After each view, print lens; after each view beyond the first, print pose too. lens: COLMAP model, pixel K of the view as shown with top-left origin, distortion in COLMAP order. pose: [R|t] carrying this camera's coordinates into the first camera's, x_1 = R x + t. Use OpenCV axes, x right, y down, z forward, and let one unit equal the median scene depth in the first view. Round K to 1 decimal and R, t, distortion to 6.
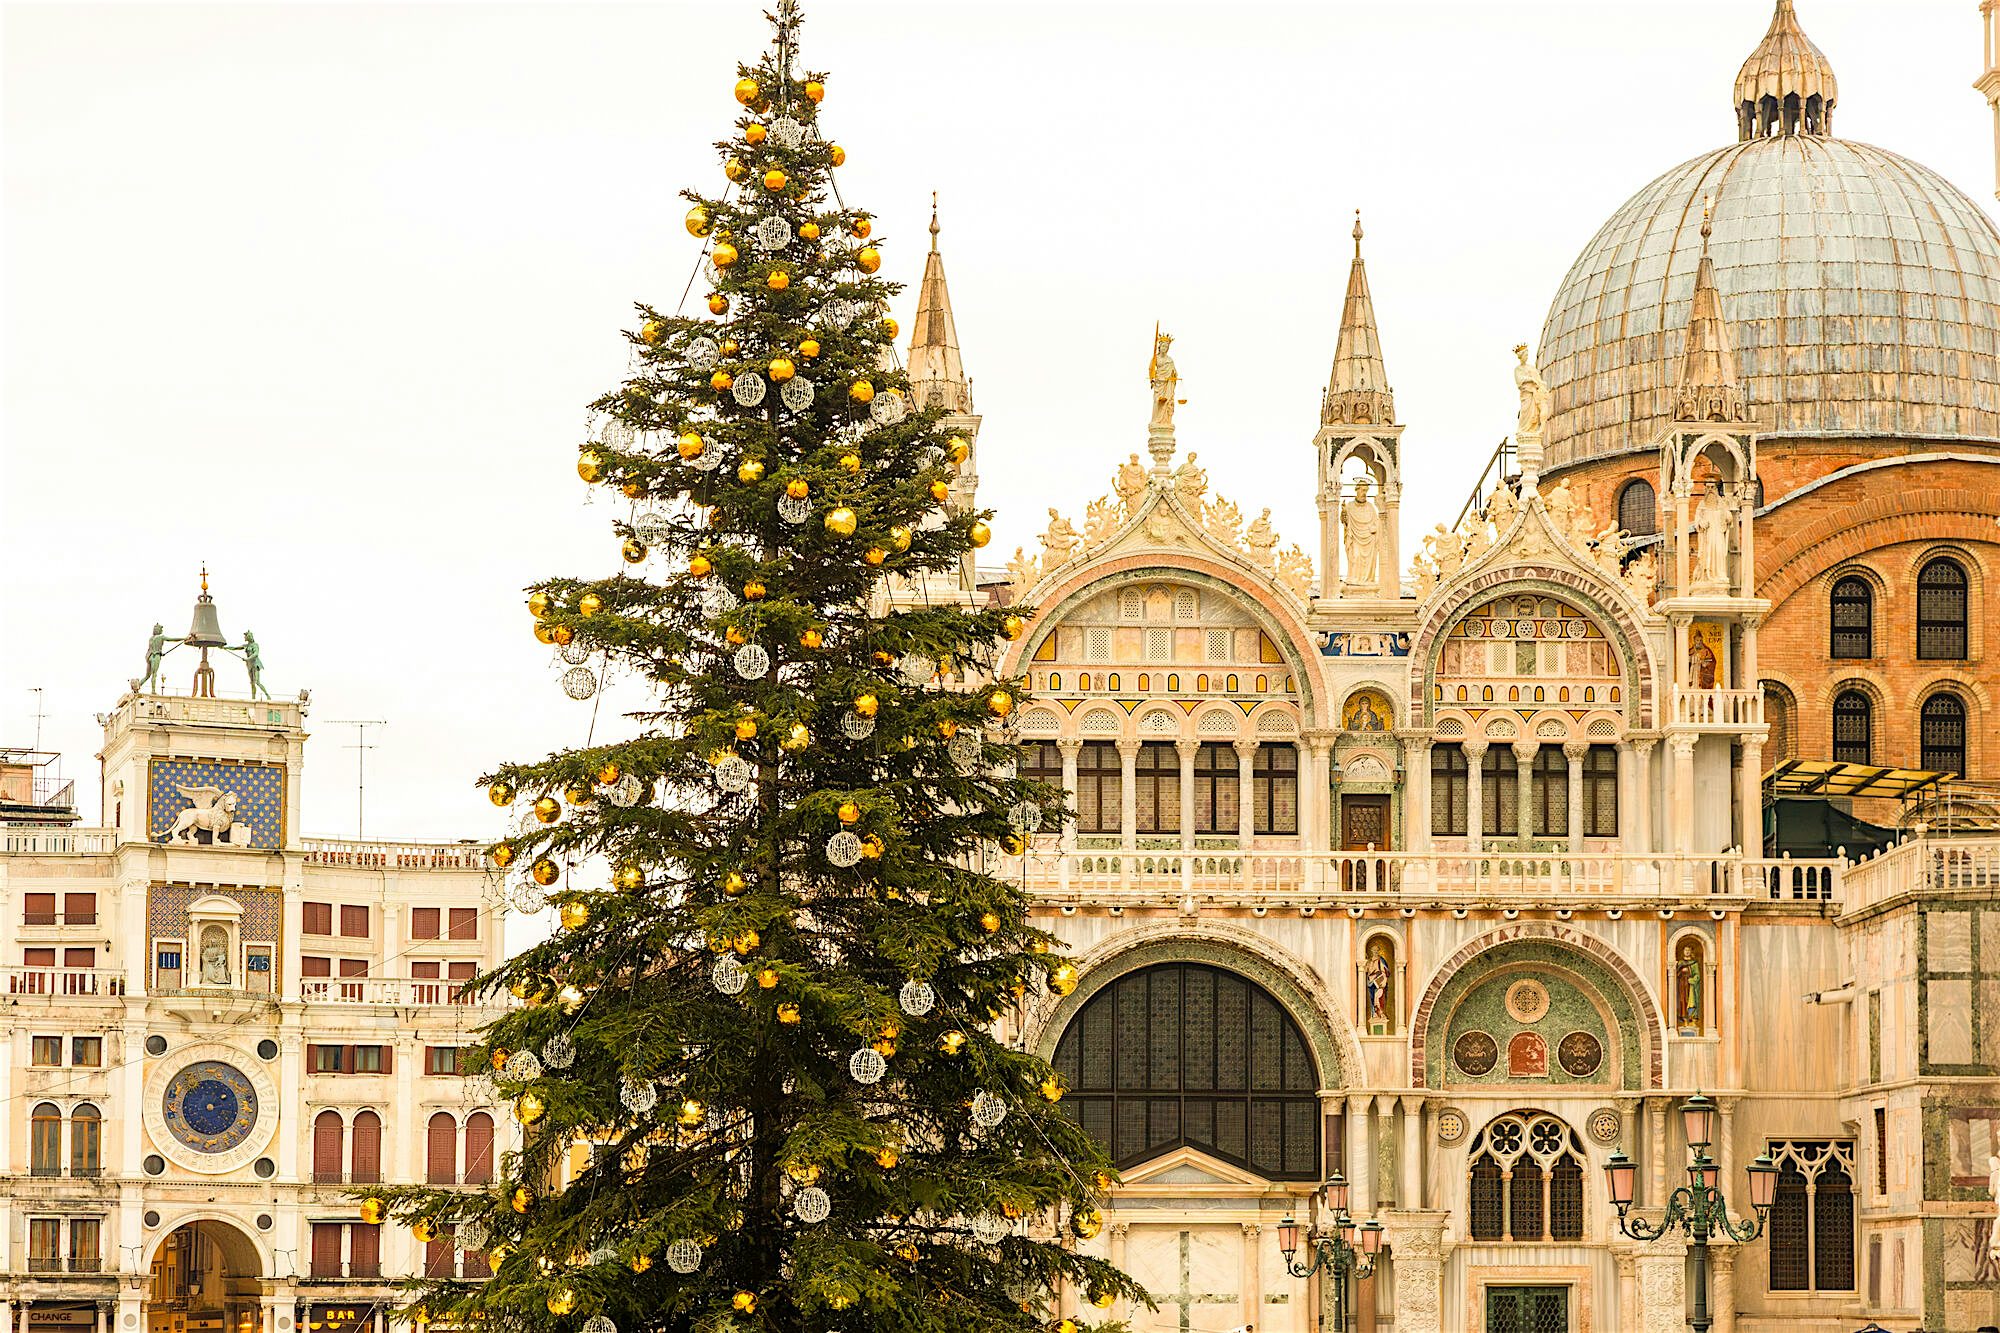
lens RADIAL K [[1334.8, 0, 1000.0], [0, 1334.8, 666.5], [0, 0, 1]] dist [0.001869, -0.002719]
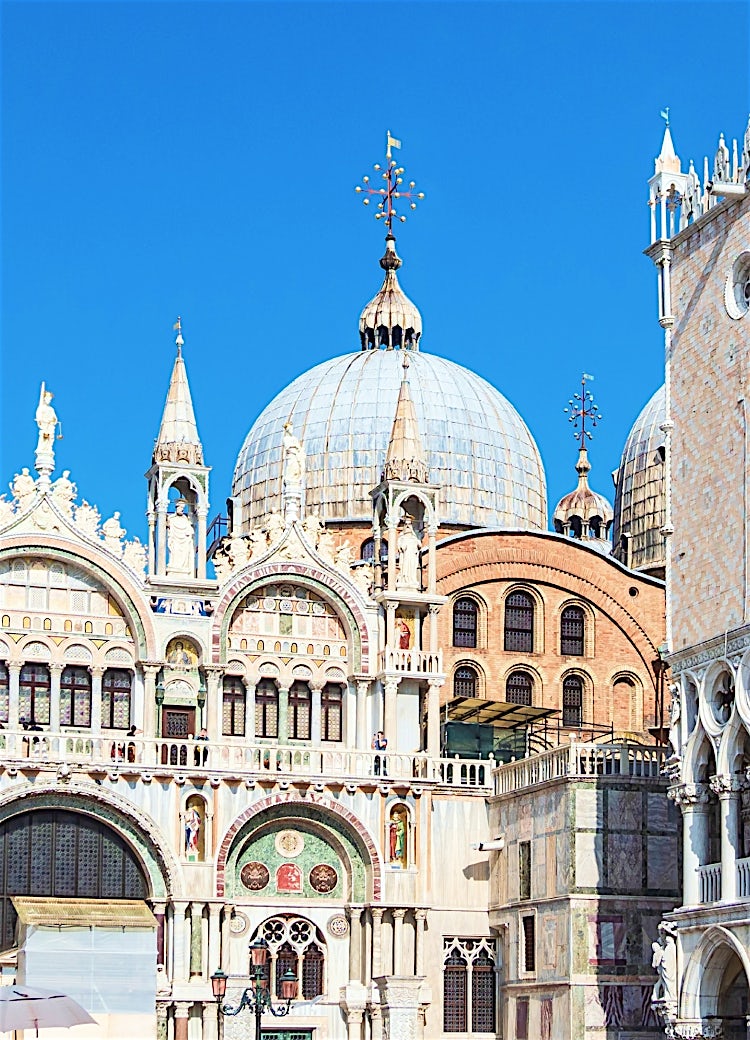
lens RADIAL K [[1214.6, 0, 375.0], [0, 1214.6, 520.0], [0, 0, 1]] dist [0.002122, -0.012847]
pose [[0.982172, 0.076267, 0.171821, 0.235759], [-0.085197, 0.995338, 0.045201, -0.184225], [-0.167572, -0.059034, 0.984091, -0.340716]]
